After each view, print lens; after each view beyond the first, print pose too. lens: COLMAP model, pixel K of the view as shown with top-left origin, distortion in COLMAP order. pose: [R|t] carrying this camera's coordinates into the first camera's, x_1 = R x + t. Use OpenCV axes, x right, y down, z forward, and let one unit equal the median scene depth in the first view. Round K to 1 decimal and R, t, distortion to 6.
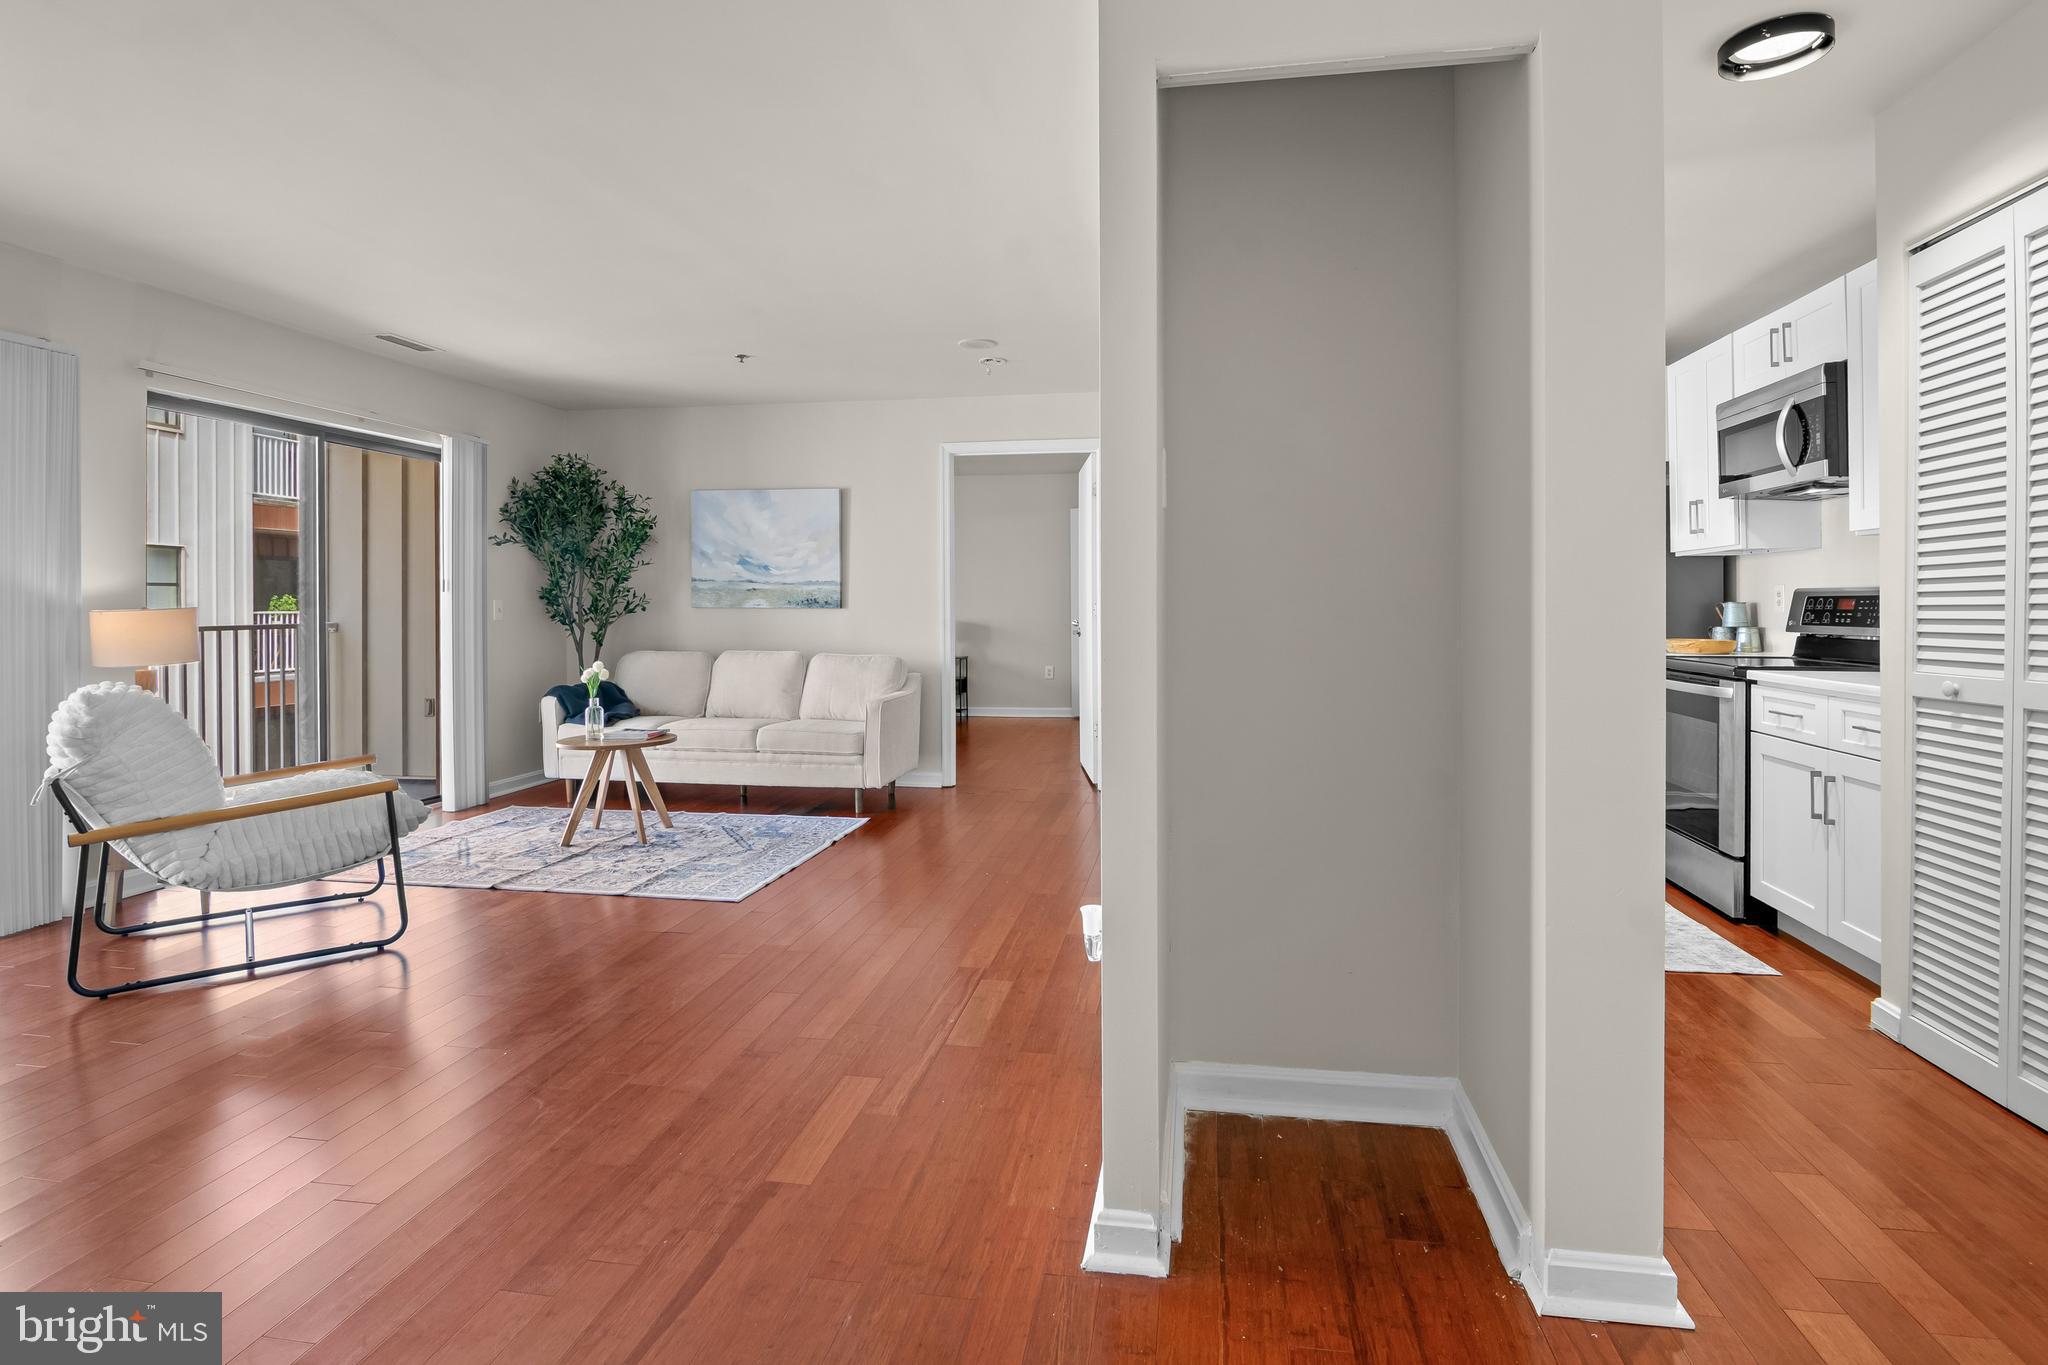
lens RADIAL K [[1016.1, 0, 1036.2], [0, 1016.1, 609.1], [0, 0, 1]] dist [-0.013521, 0.000249]
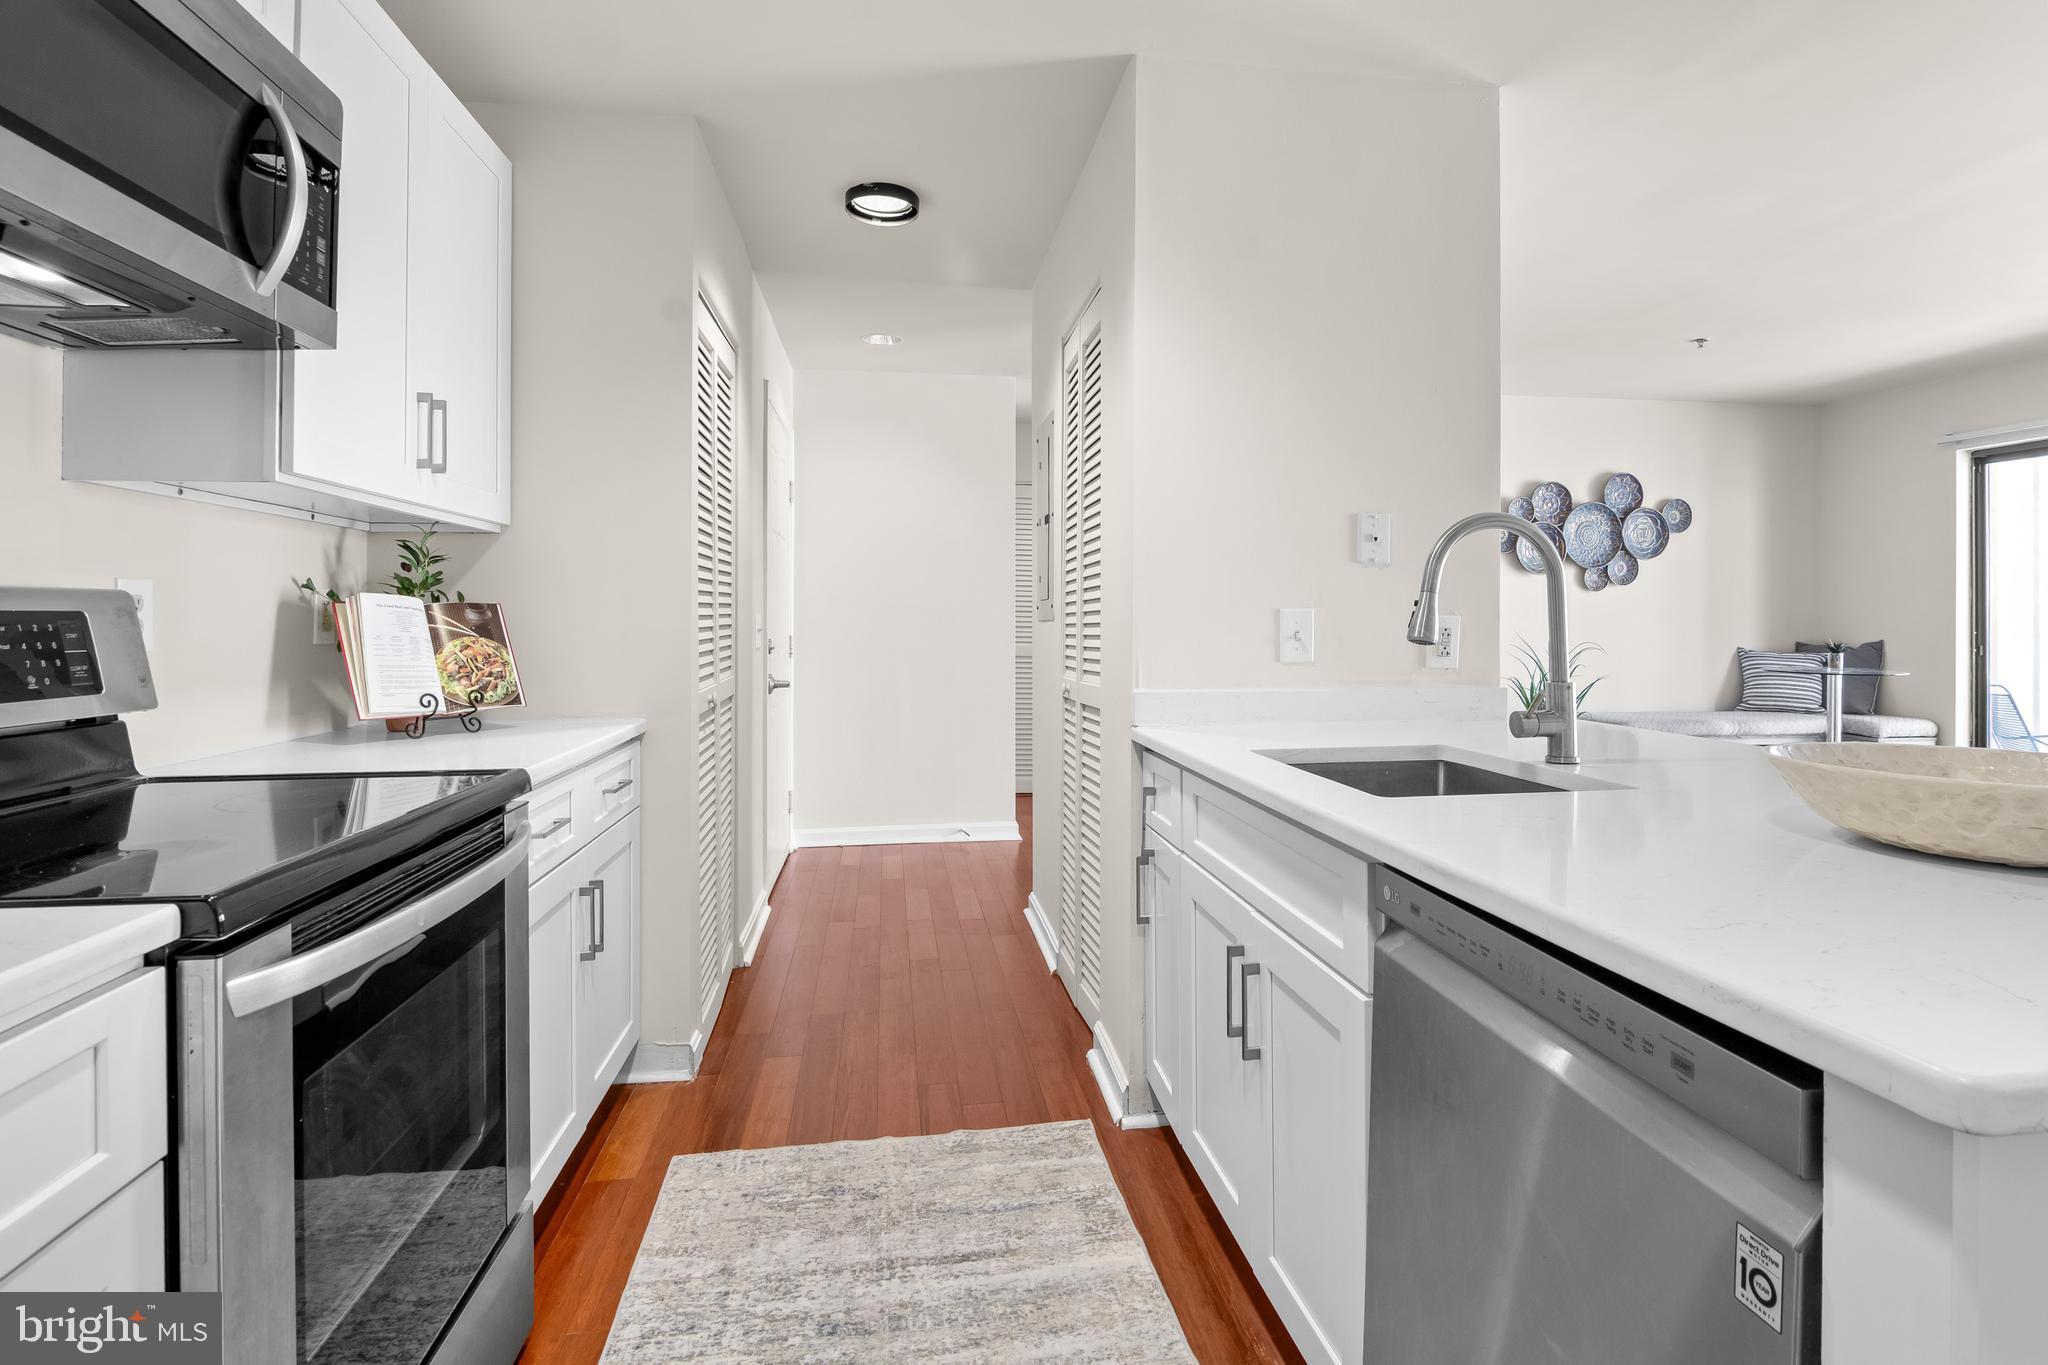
lens RADIAL K [[1016.1, 0, 1036.2], [0, 1016.1, 609.1], [0, 0, 1]] dist [-0.013521, 0.000249]
pose [[-0.952126, -0.000698, -0.305705, 0.456285], [0.000520, 0.999992, -0.003901, -0.010256], [0.305705, -0.003873, -0.952118, 1.117783]]
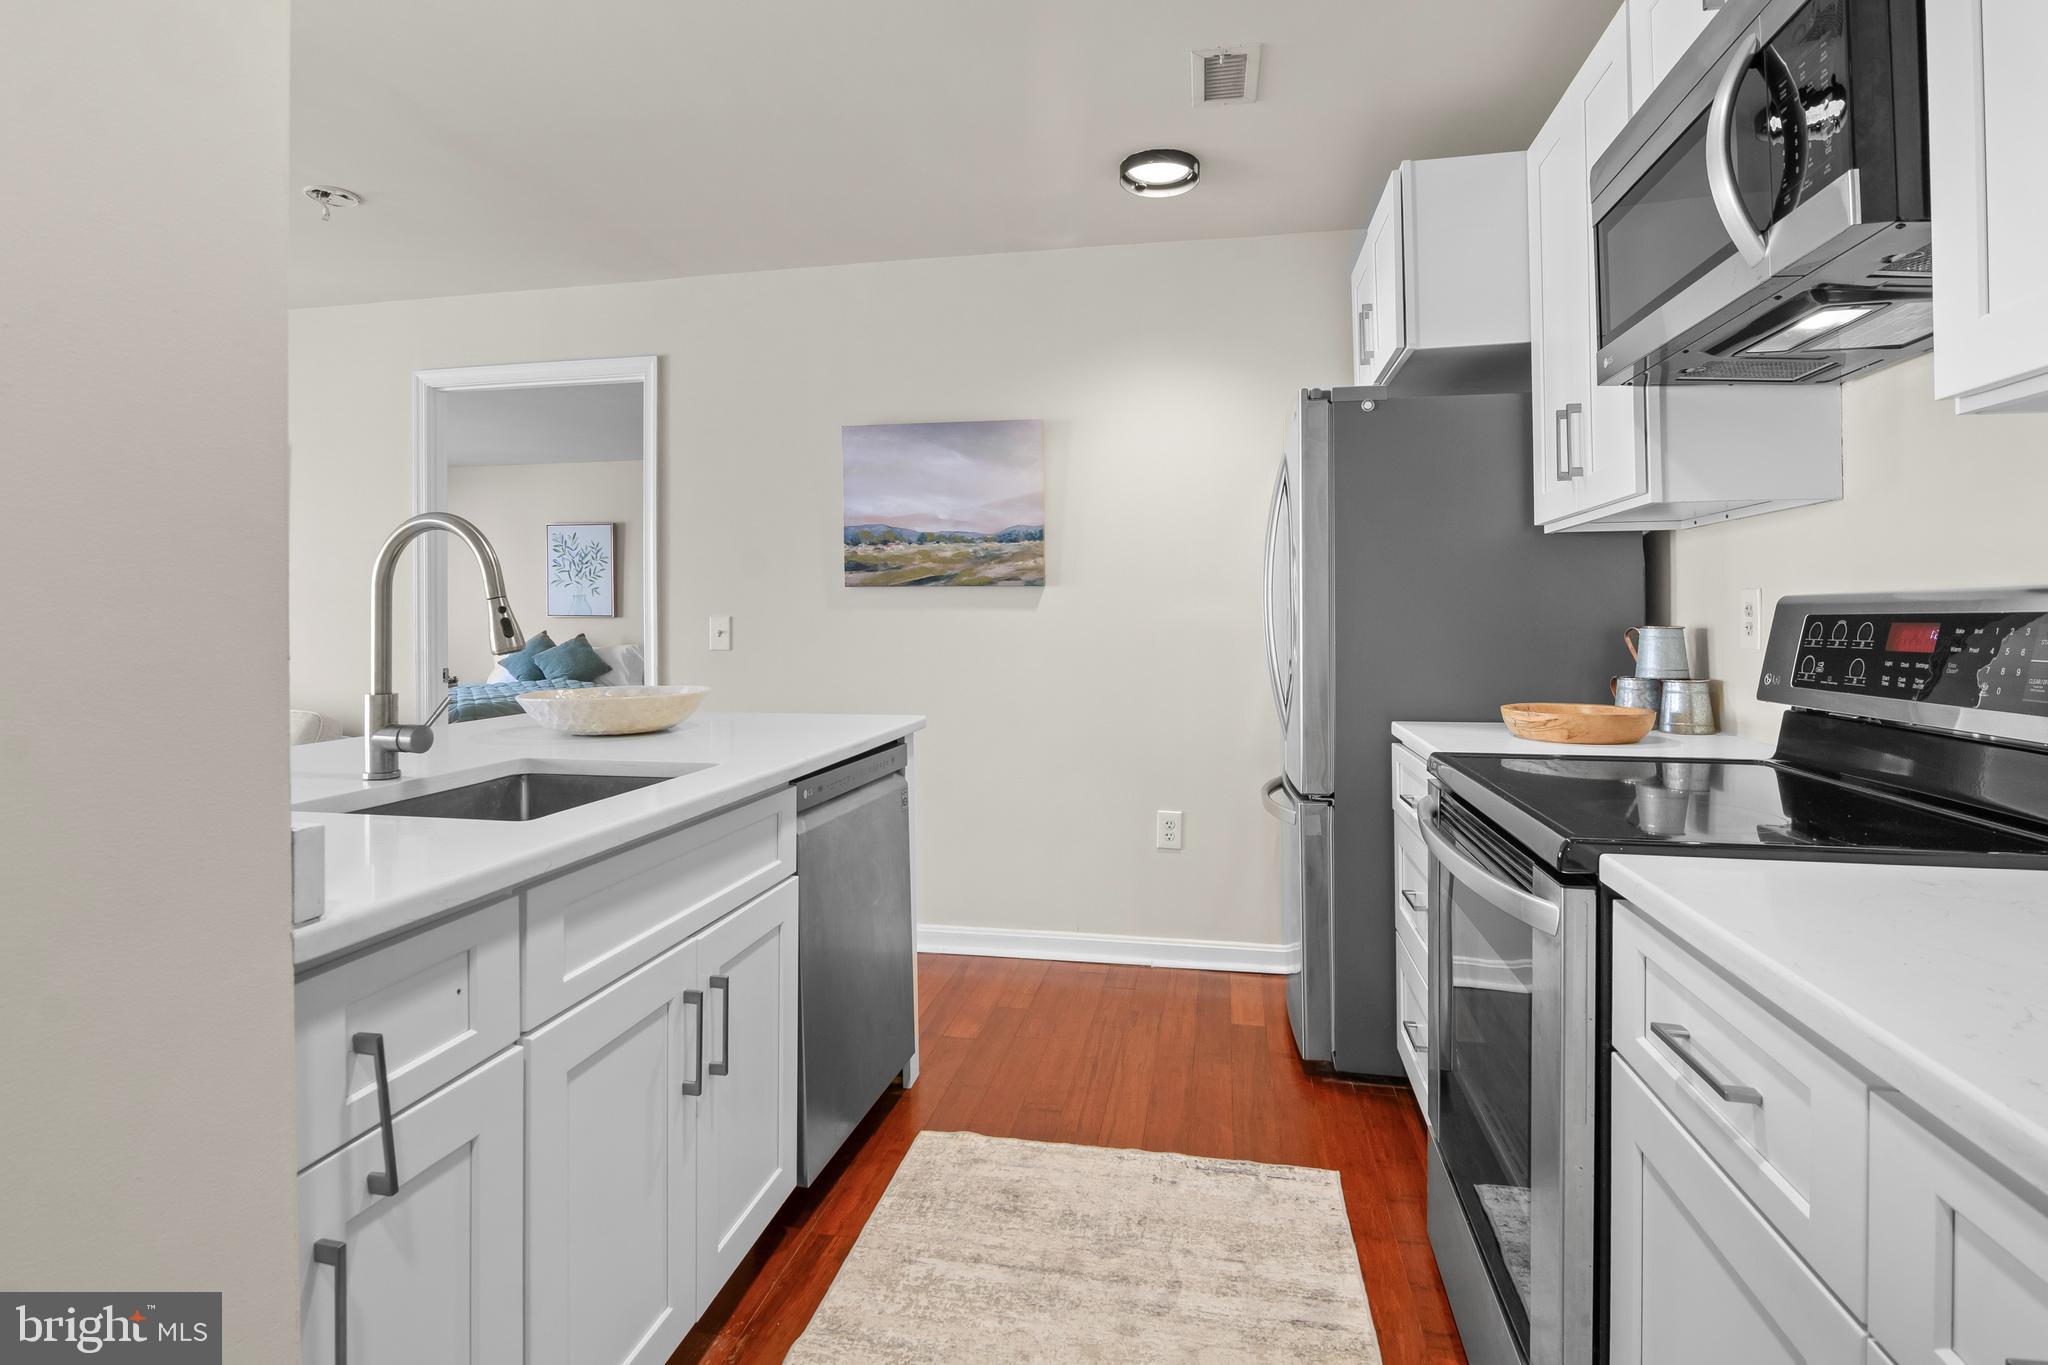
lens RADIAL K [[1014.6, 0, 1026.3], [0, 1014.6, 618.5], [0, 0, 1]] dist [-0.002442, -0.006910]
pose [[0.999769, -0.001597, -0.021444, 0.394230], [0.001474, 0.999982, -0.005738, -0.008403], [0.021453, 0.005705, 0.999754, 0.503659]]
